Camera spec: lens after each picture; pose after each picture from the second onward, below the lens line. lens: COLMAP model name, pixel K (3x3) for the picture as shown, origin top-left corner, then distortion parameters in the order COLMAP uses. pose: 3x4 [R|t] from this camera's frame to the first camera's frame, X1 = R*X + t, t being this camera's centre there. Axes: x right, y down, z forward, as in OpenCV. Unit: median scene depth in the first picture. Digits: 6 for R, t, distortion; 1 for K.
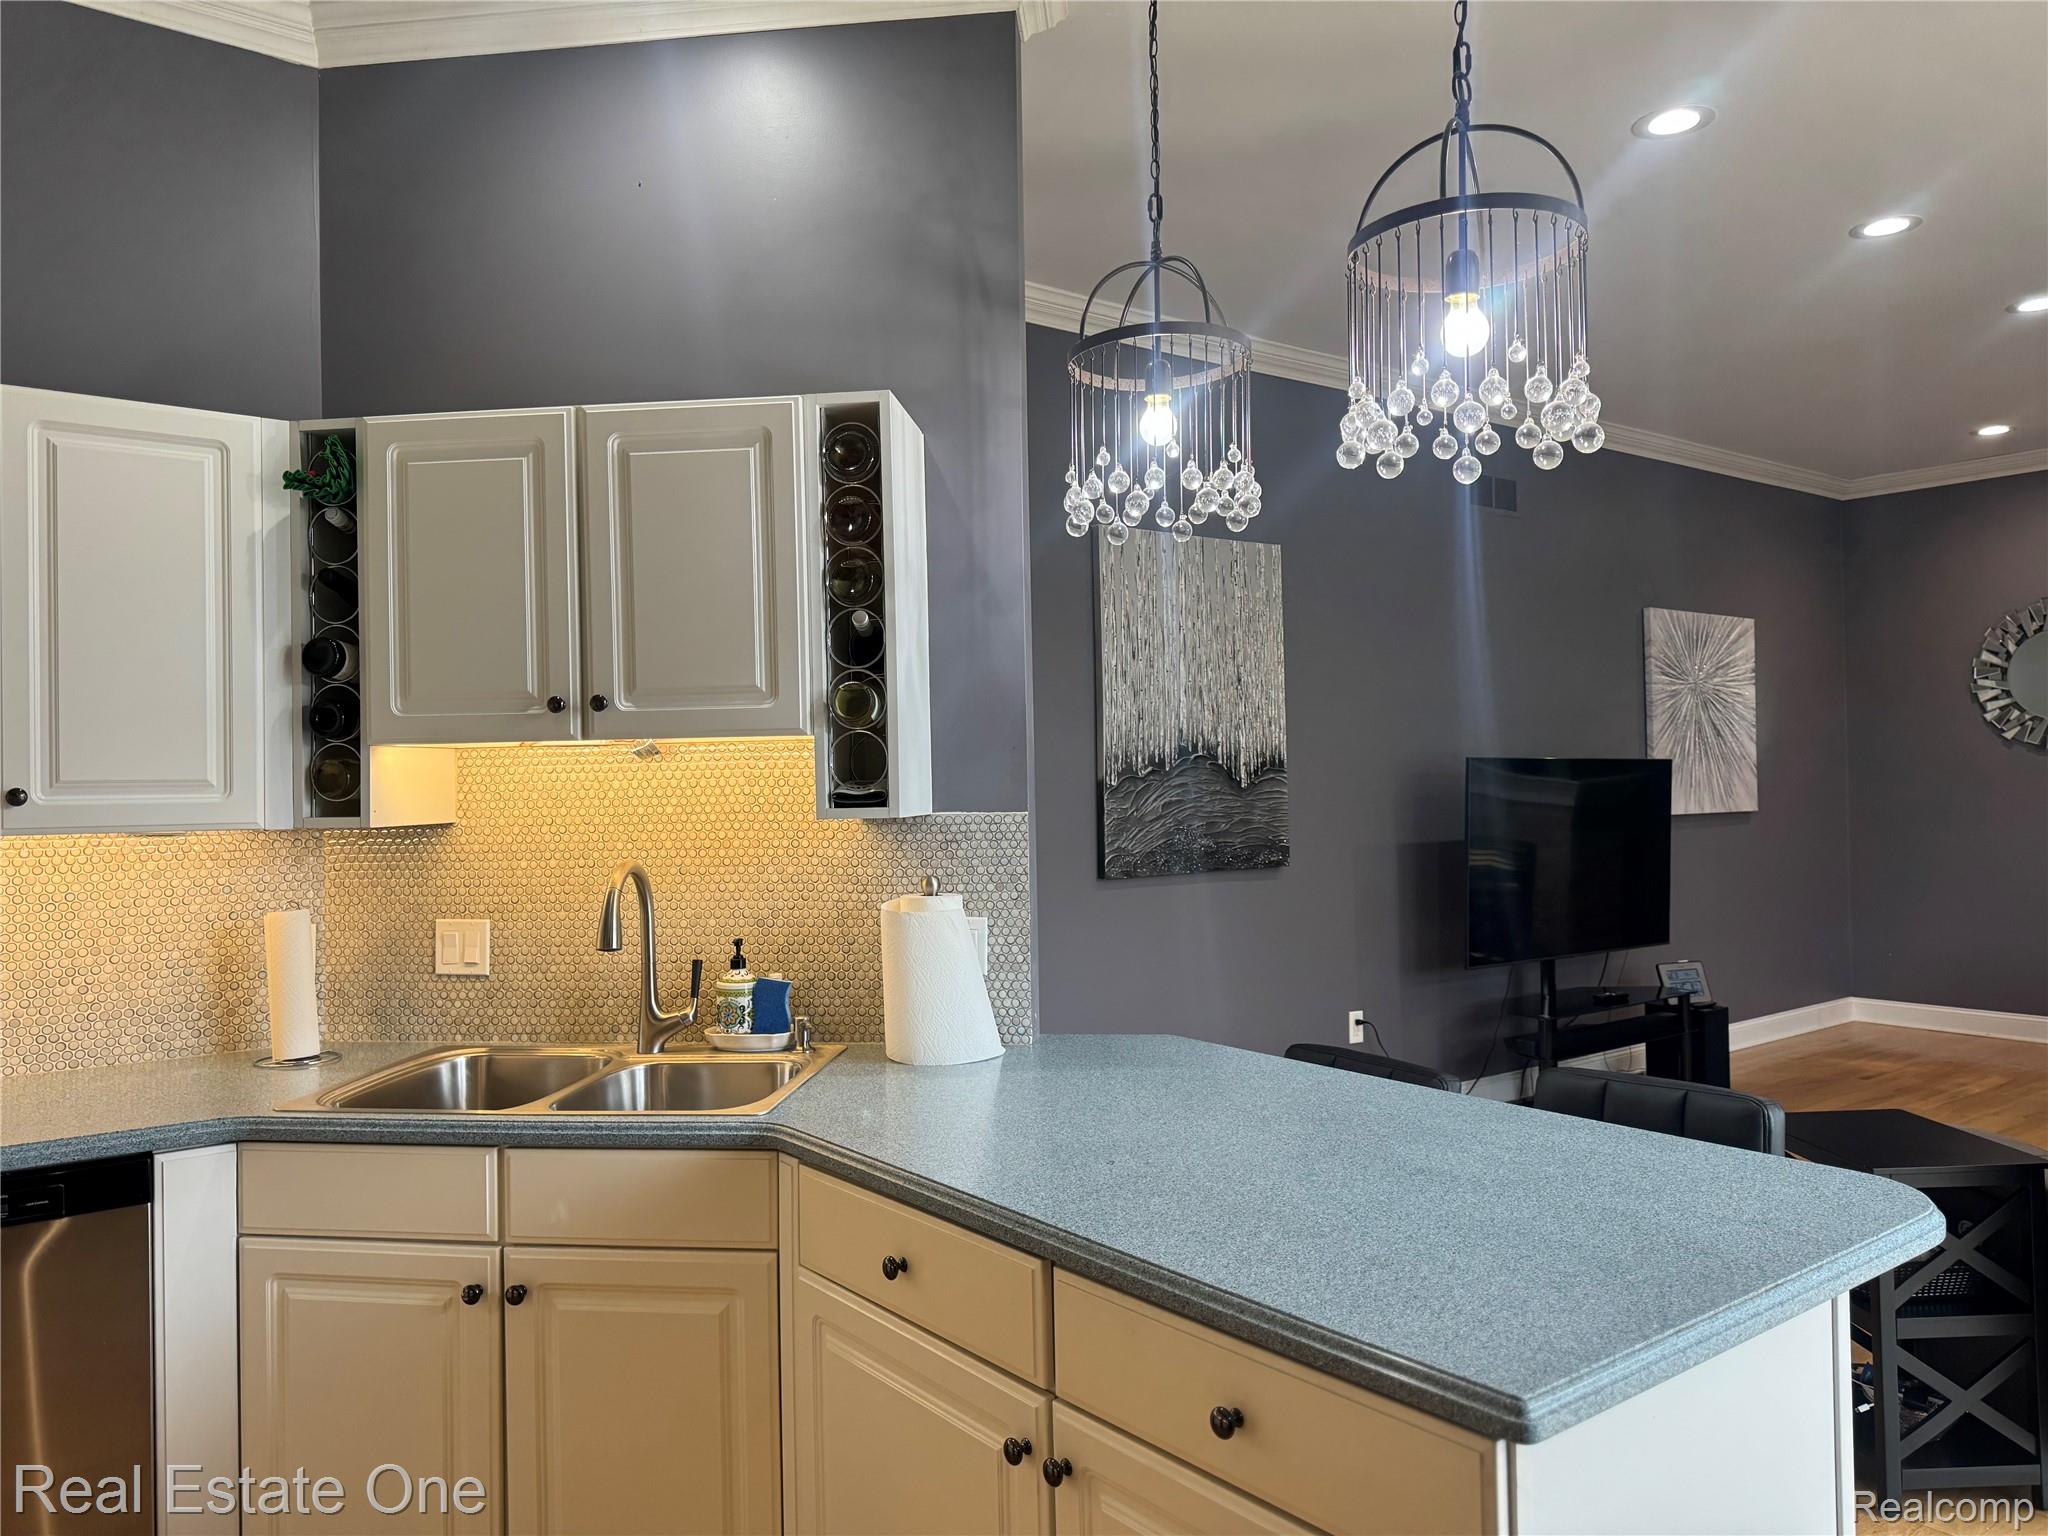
lens RADIAL K [[1432.1, 0, 1023.1], [0, 1432.1, 764.8], [0, 0, 1]] dist [0.109054, -0.178071]
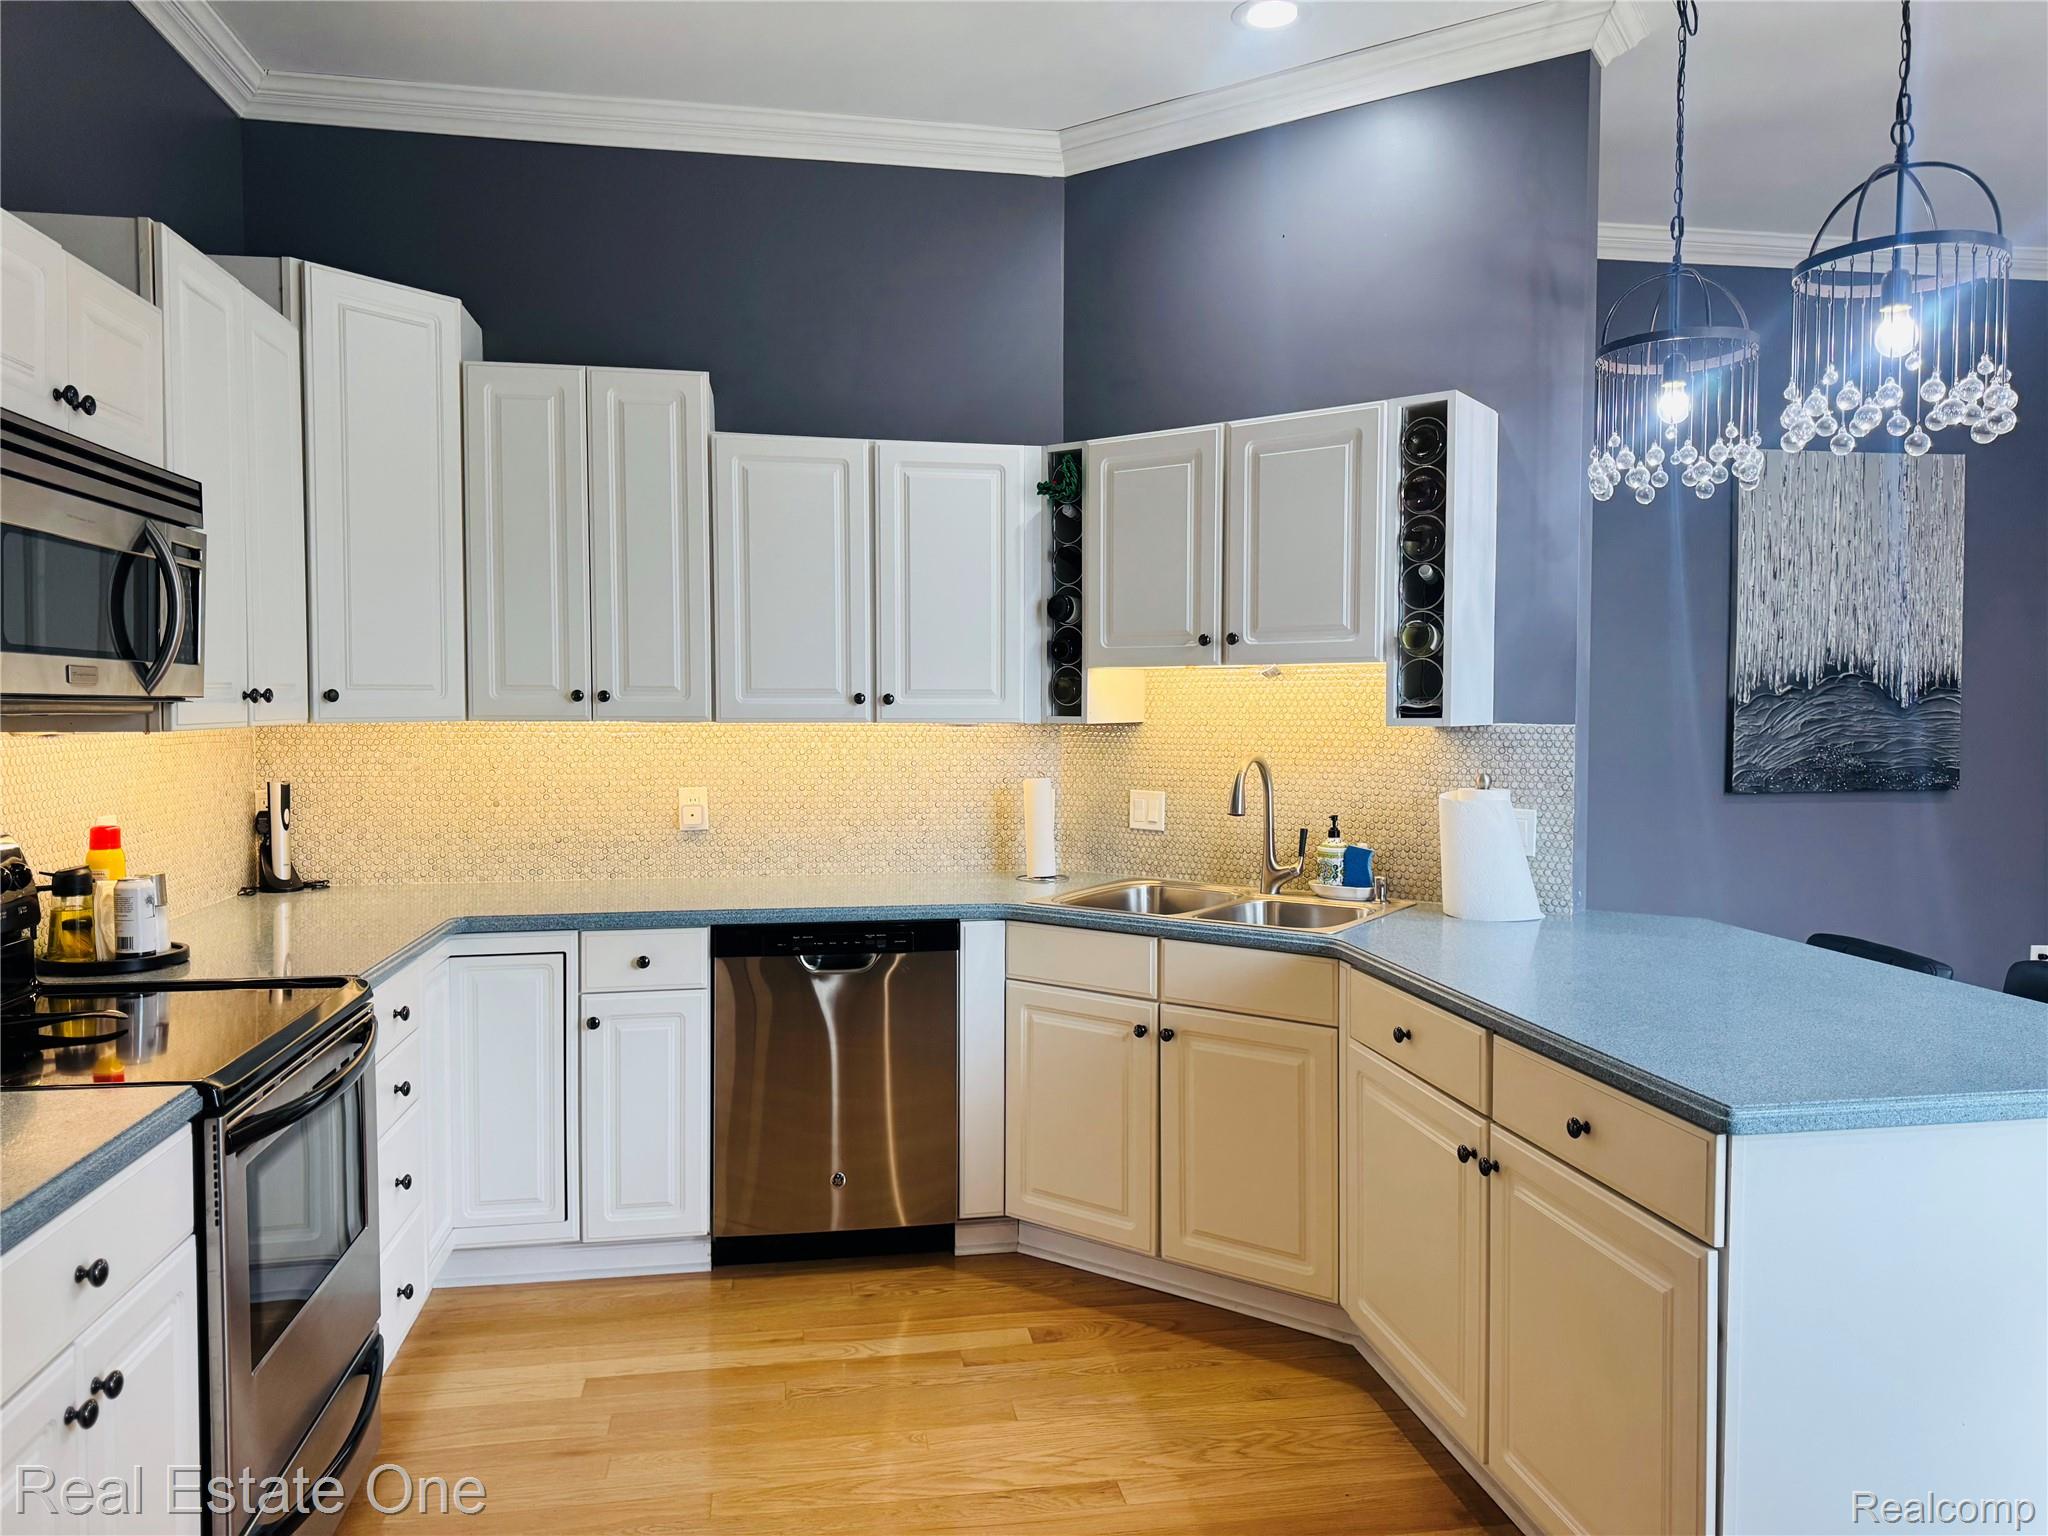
lens RADIAL K [[1432.1, 0, 1023.1], [0, 1432.1, 764.8], [0, 0, 1]] dist [0.109054, -0.178071]
pose [[0.883659, 0.038431, -0.466551, 0.169484], [-0.008762, 0.997808, 0.065597, -0.009840], [0.468049, -0.053878, 0.882058, -0.307061]]
